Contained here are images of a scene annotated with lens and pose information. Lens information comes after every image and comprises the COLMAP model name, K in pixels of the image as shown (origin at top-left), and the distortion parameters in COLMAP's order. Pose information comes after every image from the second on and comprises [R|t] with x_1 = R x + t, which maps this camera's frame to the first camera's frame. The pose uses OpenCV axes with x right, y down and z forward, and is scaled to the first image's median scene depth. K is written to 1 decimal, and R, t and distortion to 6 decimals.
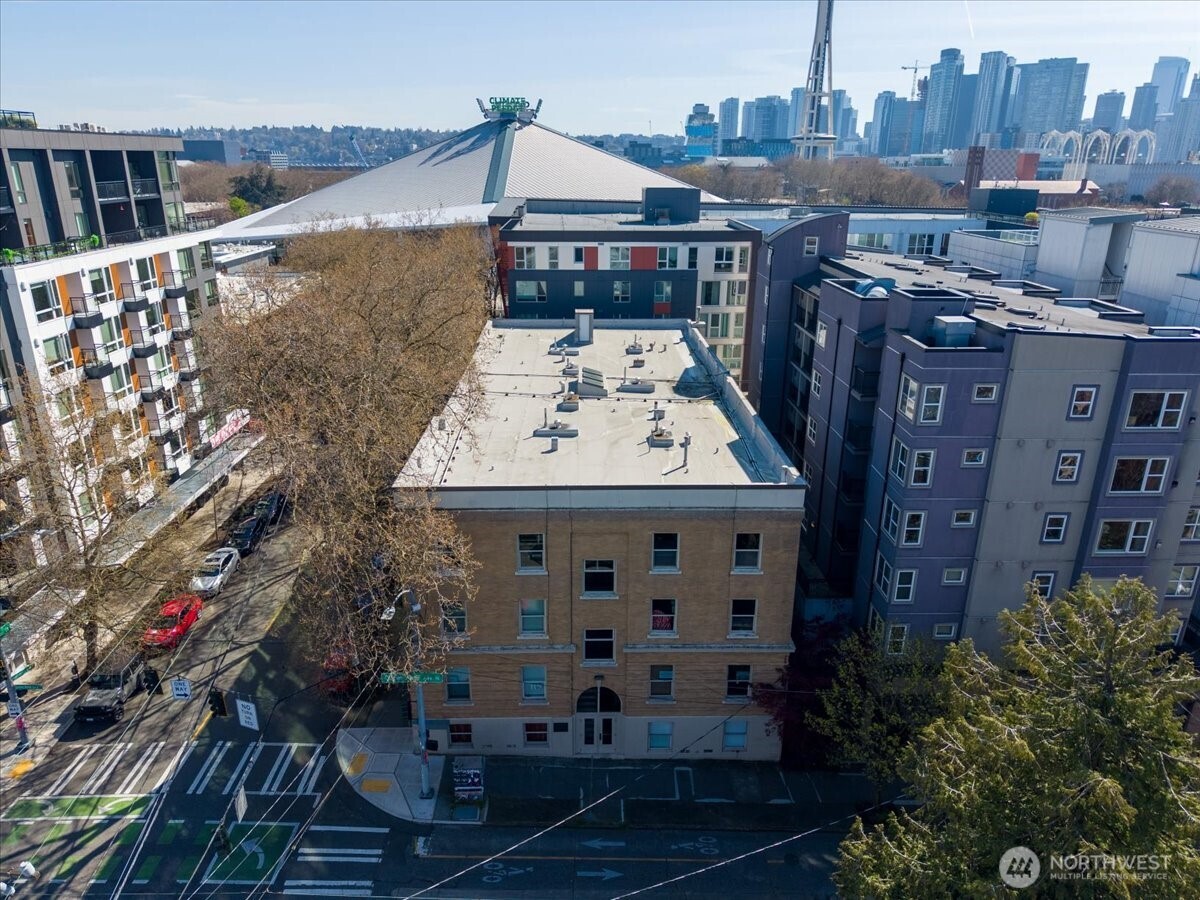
lens RADIAL K [[803.5, 0, 596.0], [0, 803.5, 450.6], [0, 0, 1]] dist [0.028807, -0.035699]
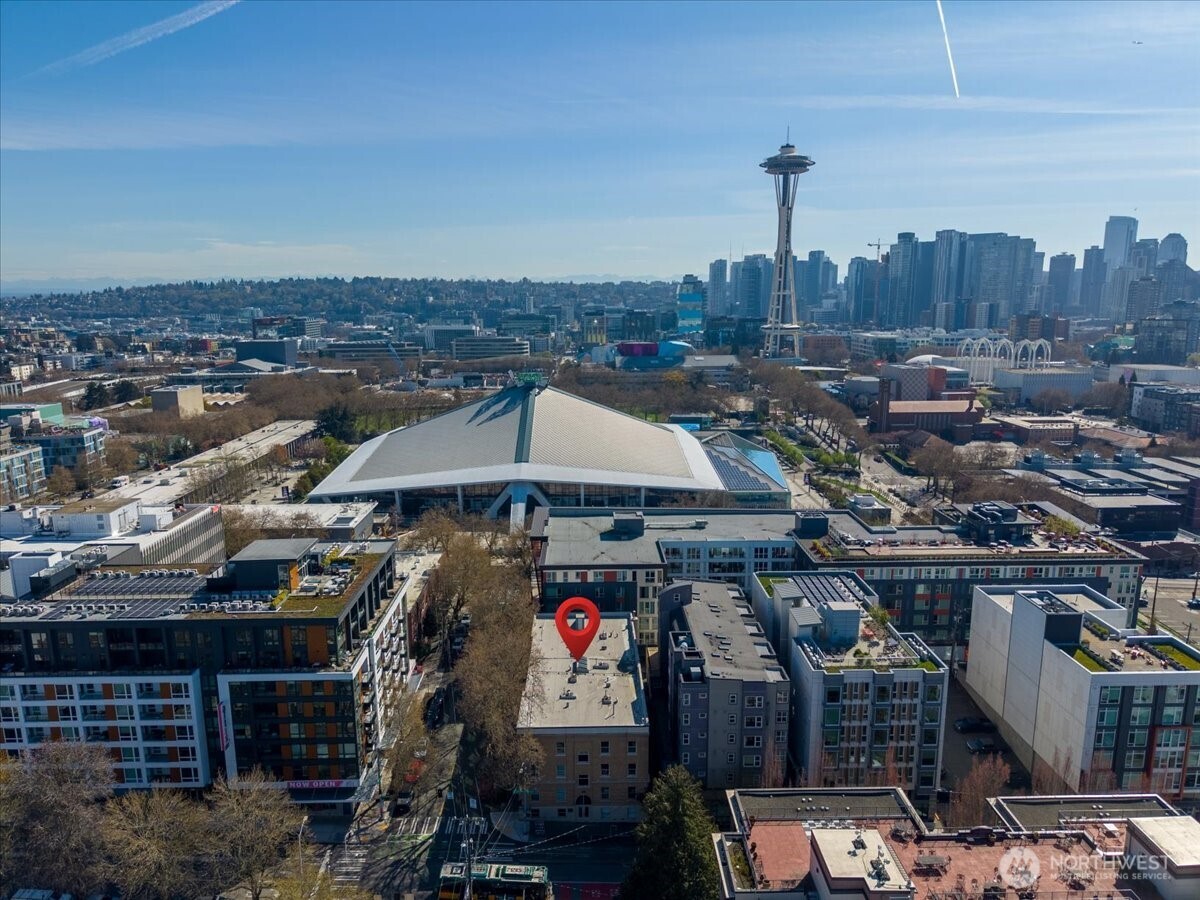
lens RADIAL K [[803.5, 0, 597.0], [0, 803.5, 446.1], [0, 0, 1]] dist [0.028807, -0.035699]
pose [[0.999945, -0.009509, -0.004375, 0.042515], [0.008695, 0.987300, -0.158628, -0.270560], [0.005828, 0.158582, 0.987329, -1.147647]]
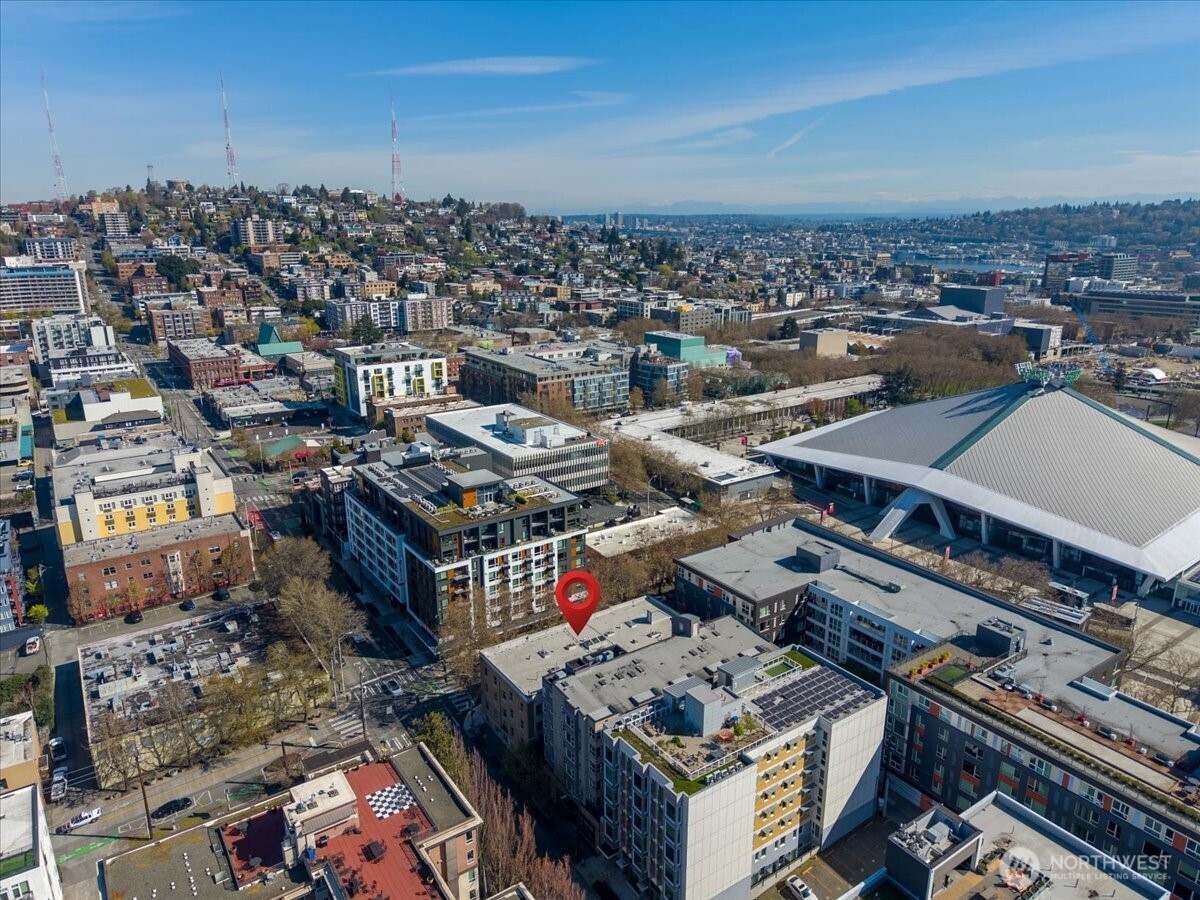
lens RADIAL K [[803.5, 0, 596.8], [0, 803.5, 447.0], [0, 0, 1]] dist [0.028807, -0.035699]
pose [[0.545382, 0.222434, -0.808135, 1.646765], [-0.277884, 0.957600, 0.076039, -0.743775], [0.790784, 0.183098, 0.584069, -0.593357]]
